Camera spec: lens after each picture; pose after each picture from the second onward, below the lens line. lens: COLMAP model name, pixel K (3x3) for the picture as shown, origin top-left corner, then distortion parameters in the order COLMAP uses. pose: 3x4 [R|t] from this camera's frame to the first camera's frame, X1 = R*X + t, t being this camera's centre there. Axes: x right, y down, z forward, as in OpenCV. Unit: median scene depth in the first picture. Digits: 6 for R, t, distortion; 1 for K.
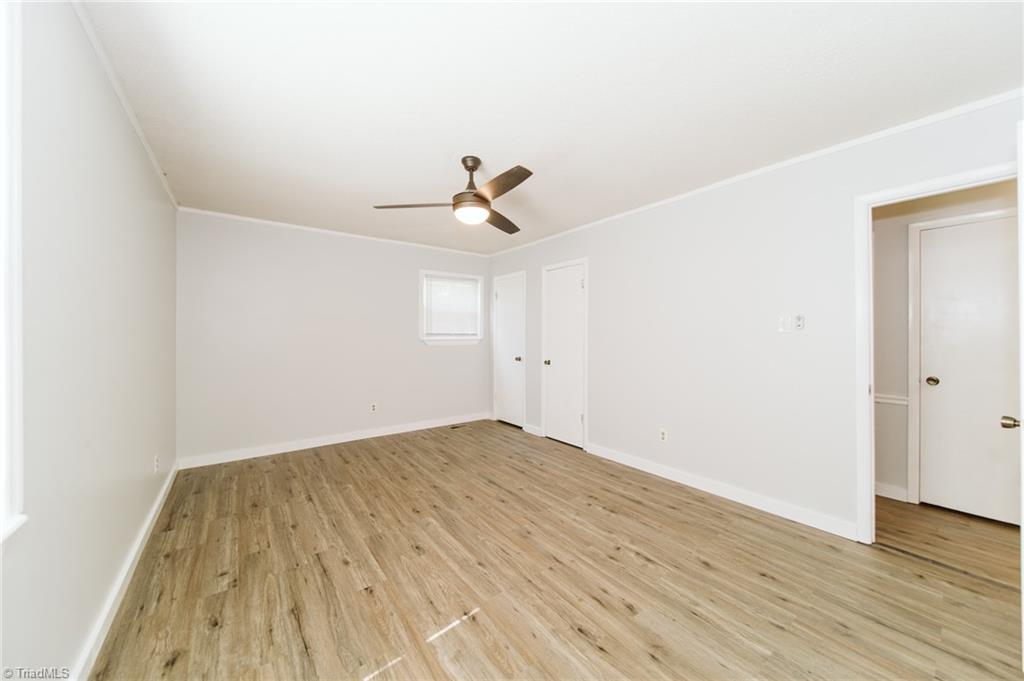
lens RADIAL K [[358.9, 0, 515.6], [0, 358.9, 336.5], [0, 0, 1]] dist [-0.001908, -0.000390]
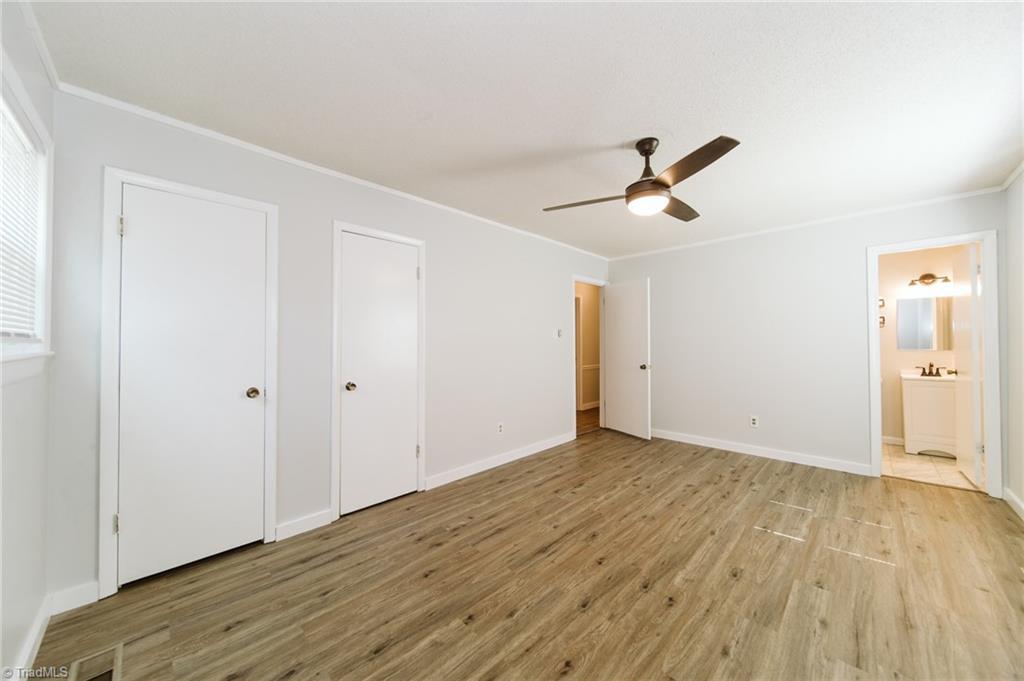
lens RADIAL K [[358.9, 0, 513.4], [0, 358.9, 337.9], [0, 0, 1]] dist [-0.001908, -0.000390]
pose [[-0.134947, 0.007616, 0.990824, -0.991179], [0.004935, 0.999963, -0.007014, -0.005000], [-0.990840, 0.003943, -0.134980, 1.510642]]
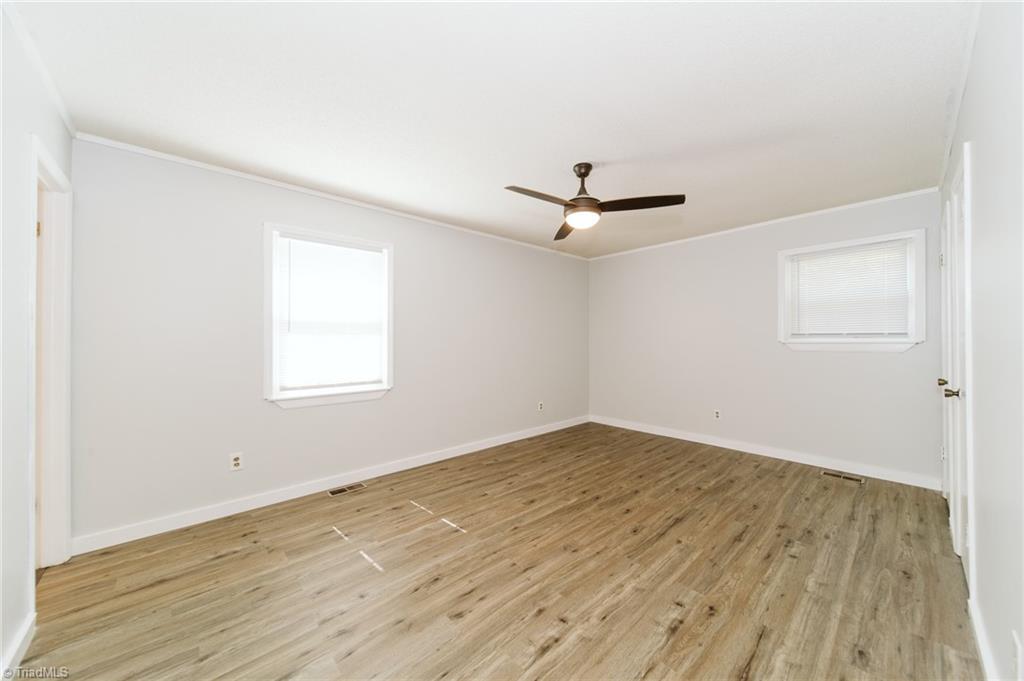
lens RADIAL K [[358.9, 0, 517.0], [0, 358.9, 338.6], [0, 0, 1]] dist [-0.001908, -0.000390]
pose [[0.090874, -0.003973, -0.995854, 0.913918], [0.001687, 0.999991, -0.003835, 0.006504], [0.995861, -0.001331, 0.090880, 0.748523]]
